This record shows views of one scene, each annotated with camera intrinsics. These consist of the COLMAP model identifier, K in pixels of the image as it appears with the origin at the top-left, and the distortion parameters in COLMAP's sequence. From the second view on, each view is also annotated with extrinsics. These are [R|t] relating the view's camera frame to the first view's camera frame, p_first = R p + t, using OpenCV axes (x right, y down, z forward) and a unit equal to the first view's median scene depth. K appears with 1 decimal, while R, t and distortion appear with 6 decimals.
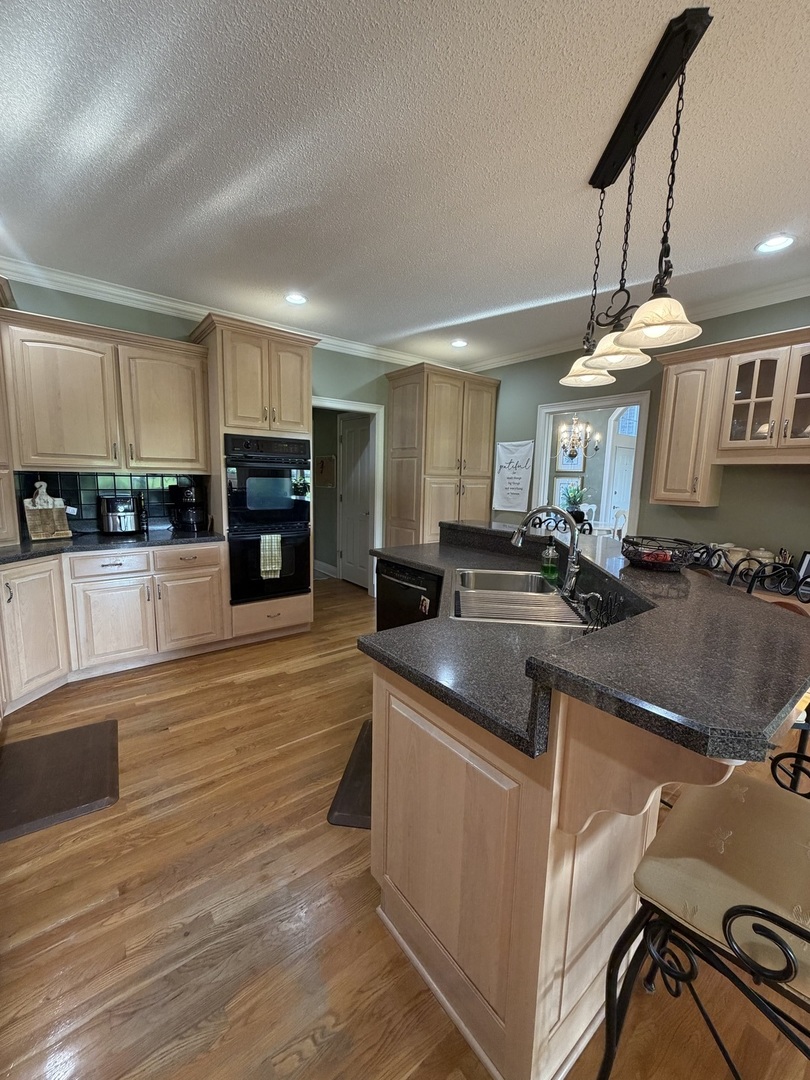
lens RADIAL K [[432.4, 0, 405.0], [0, 432.4, 540.0], [0, 0, 1]] dist [-0.002635, -0.000126]
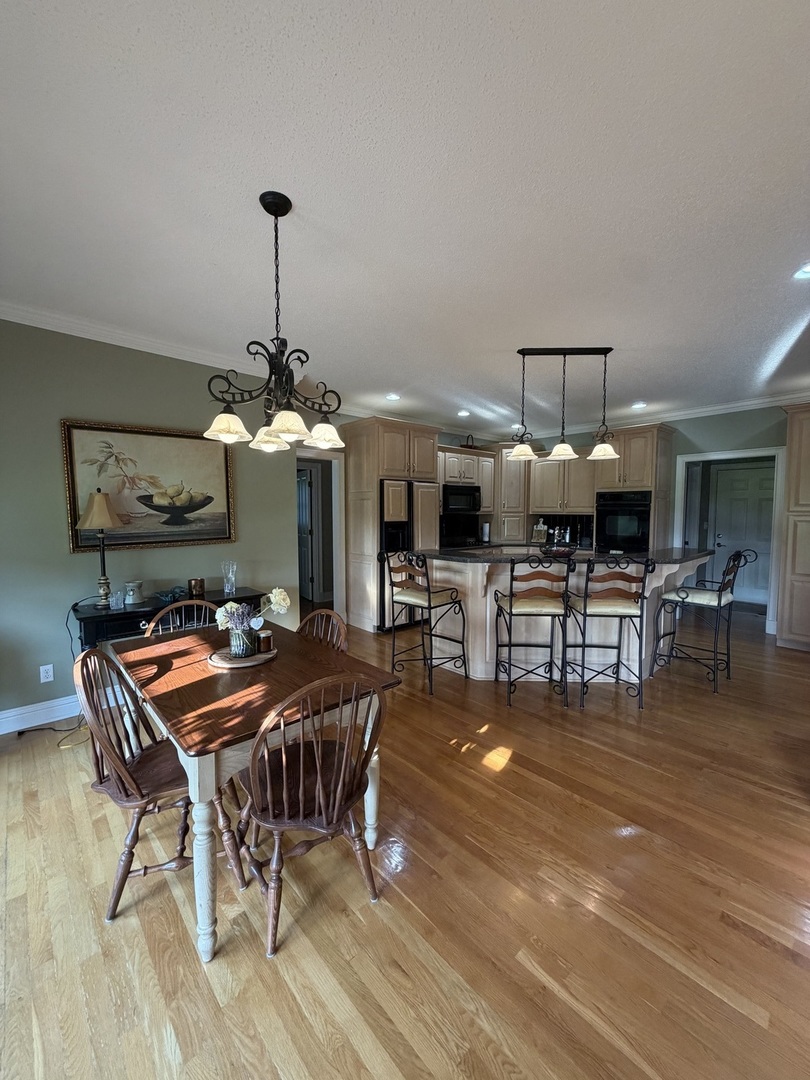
lens RADIAL K [[432.4, 0, 405.0], [0, 432.4, 540.0], [0, 0, 1]] dist [-0.002635, -0.000126]
pose [[0.082343, 0.043217, -0.995667, 1.408032], [-0.143234, 0.989200, 0.031091, 0.014403], [0.986257, 0.140053, 0.087643, 0.071821]]
